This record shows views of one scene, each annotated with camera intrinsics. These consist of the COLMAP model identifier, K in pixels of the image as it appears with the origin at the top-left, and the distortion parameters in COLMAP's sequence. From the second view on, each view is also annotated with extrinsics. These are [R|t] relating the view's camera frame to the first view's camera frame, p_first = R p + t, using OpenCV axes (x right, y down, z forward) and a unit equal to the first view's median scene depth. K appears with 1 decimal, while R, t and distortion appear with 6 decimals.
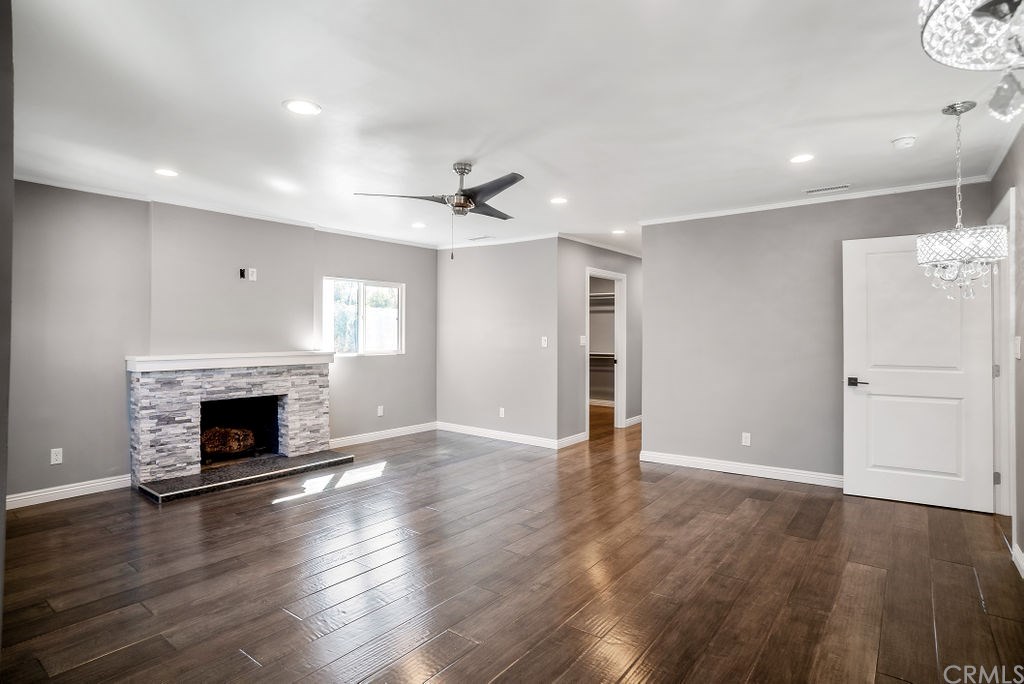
lens RADIAL K [[540.9, 0, 507.9], [0, 540.9, 334.7], [0, 0, 1]] dist [-0.062606, 0.030808]
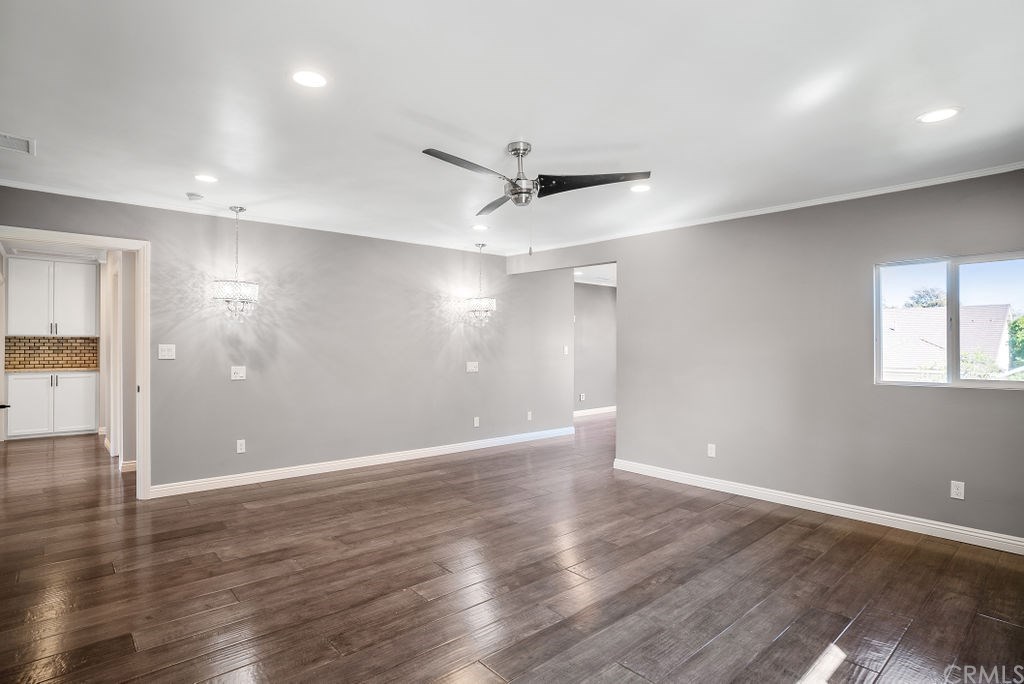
lens RADIAL K [[540.9, 0, 511.3], [0, 540.9, 342.9], [0, 0, 1]] dist [-0.062606, 0.030808]
pose [[-0.983695, -0.004113, 0.179797, -0.179968], [-0.003905, 0.999991, 0.001511, -0.005323], [-0.179802, 0.000784, -0.983702, 1.454256]]
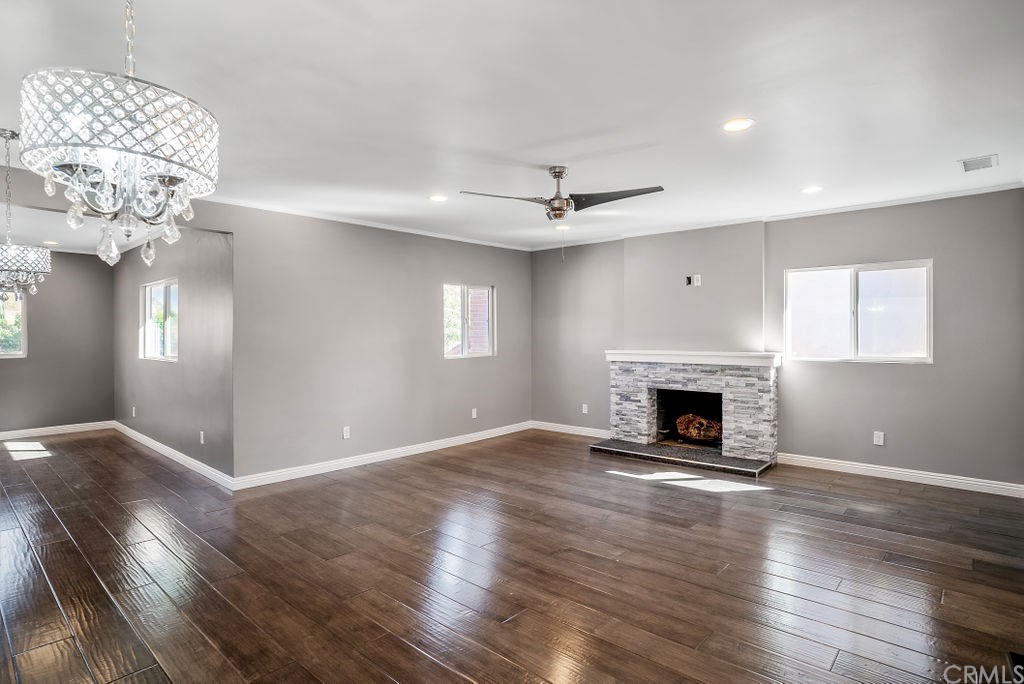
lens RADIAL K [[540.9, 0, 507.9], [0, 540.9, 340.6], [0, 0, 1]] dist [-0.062606, 0.030808]
pose [[-0.072220, 0.013277, -0.997300, 0.737187], [0.002949, 0.999910, 0.013099, -0.004533], [0.997384, -0.001995, -0.072253, 0.774594]]
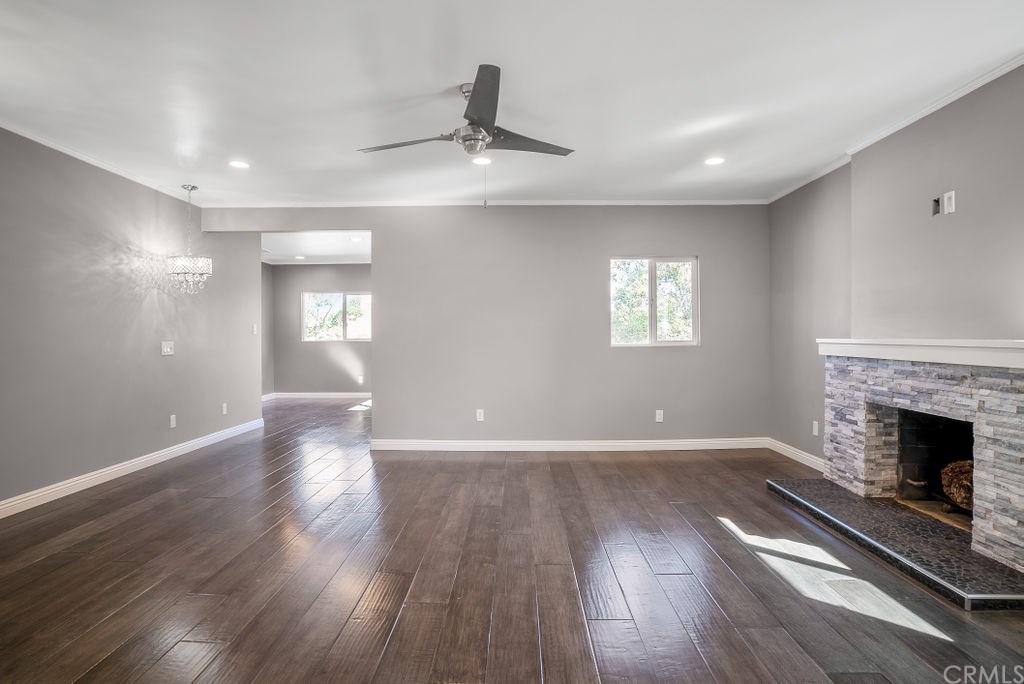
lens RADIAL K [[540.9, 0, 508.9], [0, 540.9, 346.2], [0, 0, 1]] dist [-0.062606, 0.030808]
pose [[-0.799181, 0.013261, -0.600945, 0.269179], [-0.000085, 0.999754, 0.022175, 0.032579], [0.601091, 0.017773, -0.798983, 1.312282]]
